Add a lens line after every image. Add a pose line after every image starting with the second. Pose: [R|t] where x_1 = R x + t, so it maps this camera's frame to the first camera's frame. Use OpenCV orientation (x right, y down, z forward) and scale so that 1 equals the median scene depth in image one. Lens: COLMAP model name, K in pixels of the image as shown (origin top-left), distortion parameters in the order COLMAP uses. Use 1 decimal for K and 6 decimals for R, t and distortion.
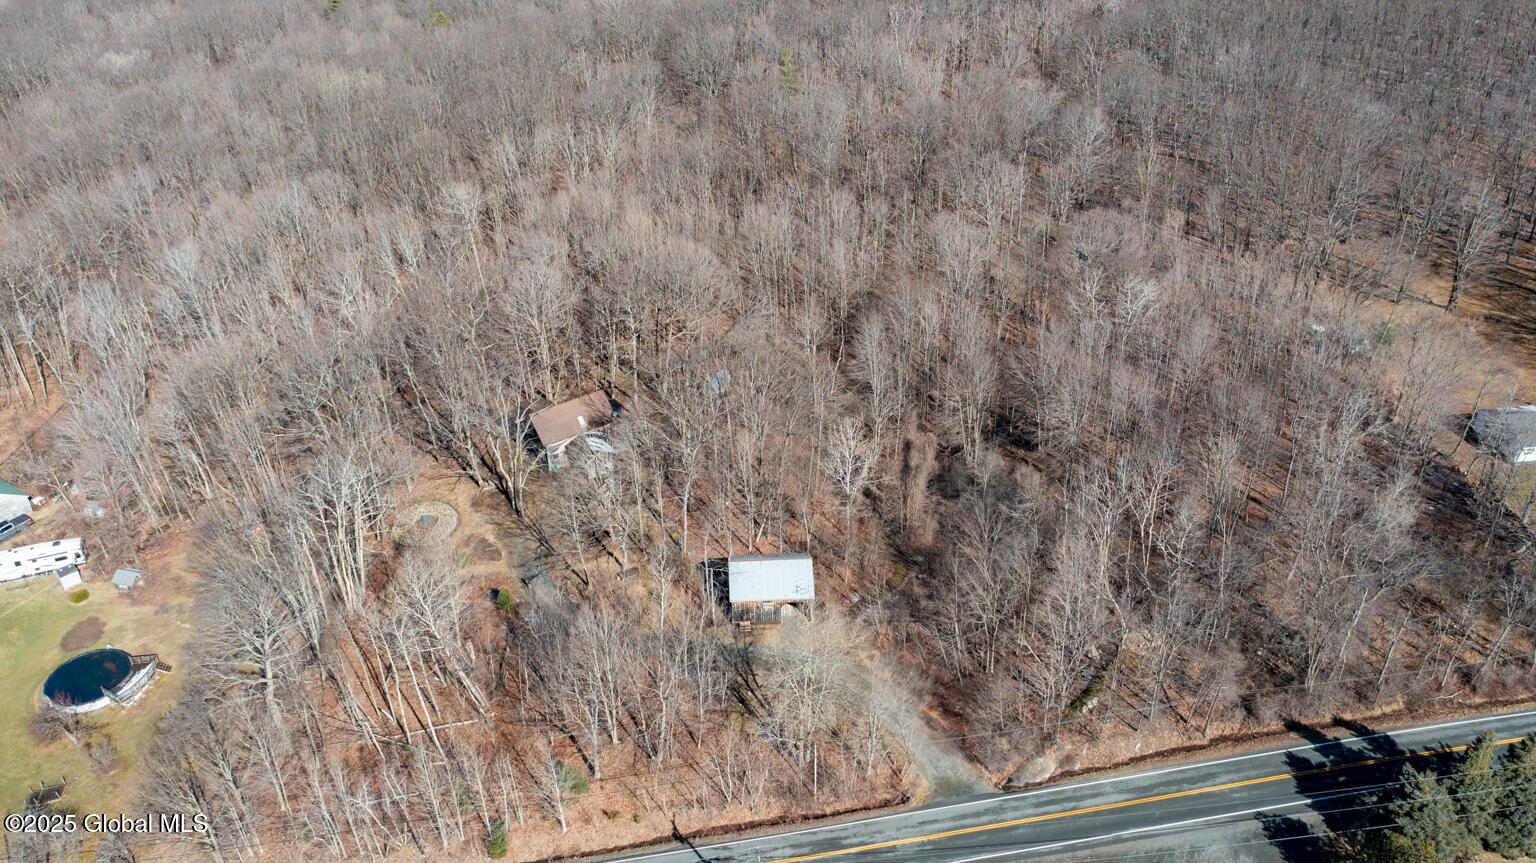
lens RADIAL K [[1177.9, 0, 768.0], [0, 1177.9, 431.5], [0, 0, 1]] dist [-0.025503, -0.000930]
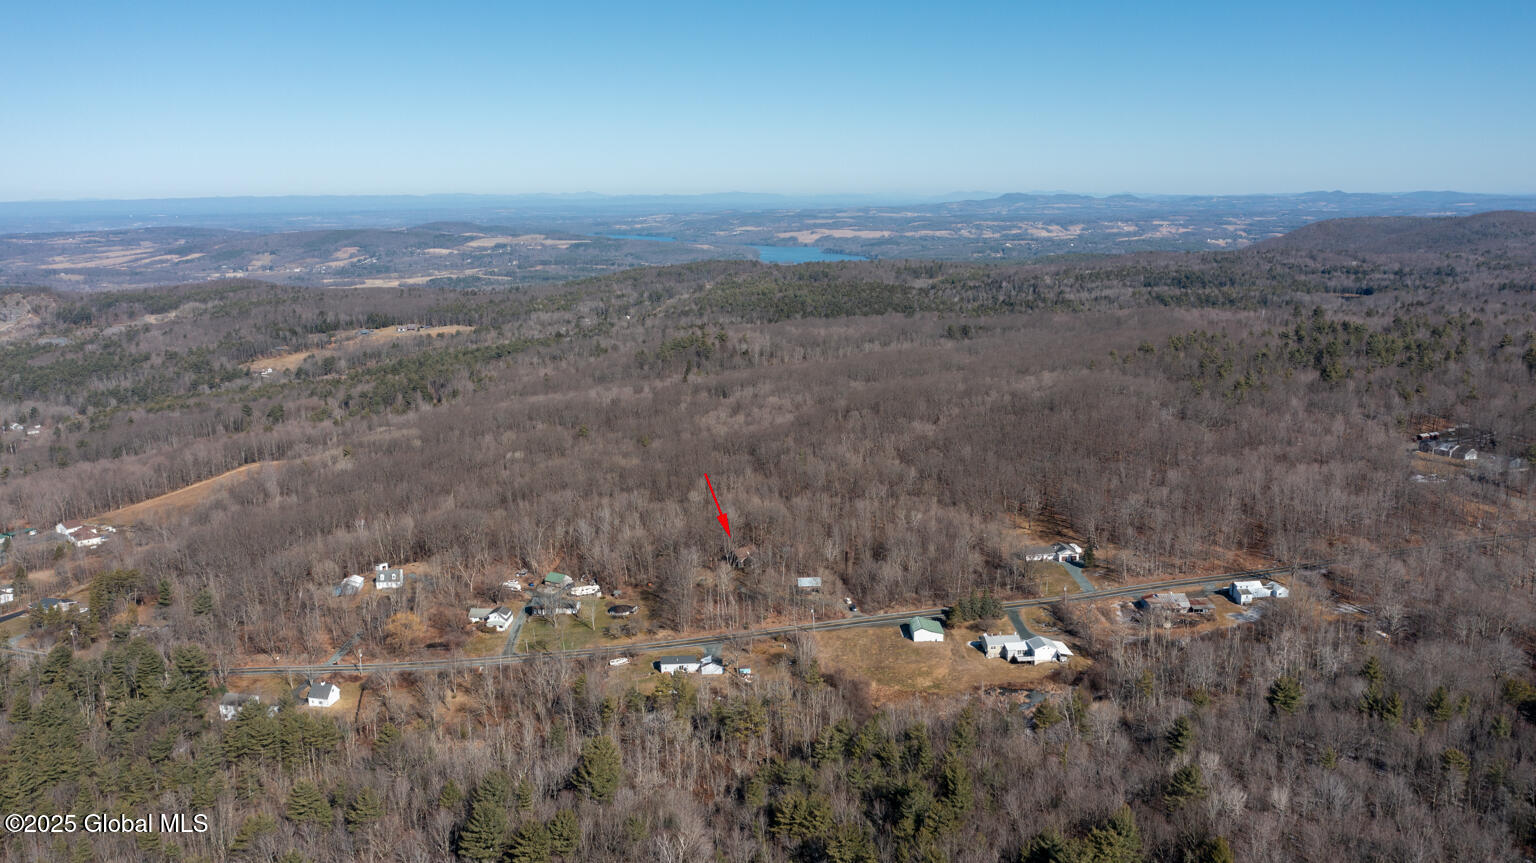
lens RADIAL K [[1177.9, 0, 768.0], [0, 1177.9, 431.5], [0, 0, 1]] dist [-0.025503, -0.000930]
pose [[0.999733, -0.001931, 0.023031, -0.138566], [0.009752, 0.938694, -0.344614, 0.626987], [-0.020954, 0.344746, 0.938462, -1.711915]]
